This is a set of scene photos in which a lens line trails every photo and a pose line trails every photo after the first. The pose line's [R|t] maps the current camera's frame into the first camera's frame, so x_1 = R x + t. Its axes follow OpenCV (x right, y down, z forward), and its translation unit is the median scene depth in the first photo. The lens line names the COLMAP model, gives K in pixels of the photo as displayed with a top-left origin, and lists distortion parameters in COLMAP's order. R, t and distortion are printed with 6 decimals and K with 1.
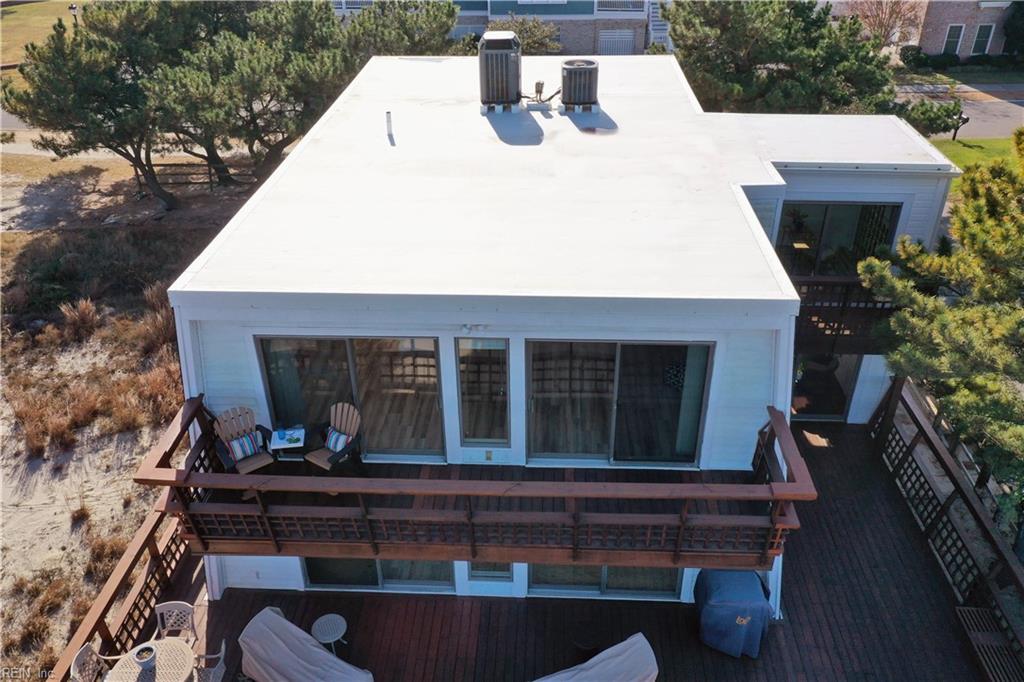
lens RADIAL K [[810.2, 0, 512.0], [0, 810.2, 341.0], [0, 0, 1]] dist [0.026486, 0.000934]
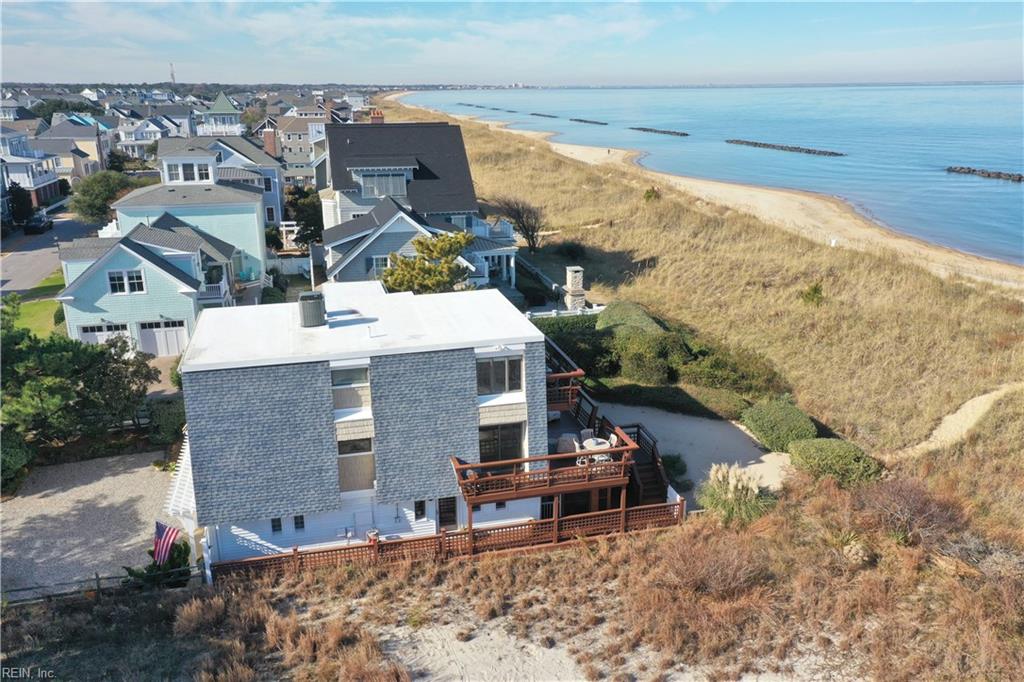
lens RADIAL K [[810.2, 0, 512.0], [0, 810.2, 341.0], [0, 0, 1]] dist [0.026486, 0.000934]
pose [[-0.304179, -0.270839, 0.913303, -1.329442], [0.507901, 0.764989, 0.396015, -0.548987], [-0.805923, 0.584327, -0.095134, 0.584756]]
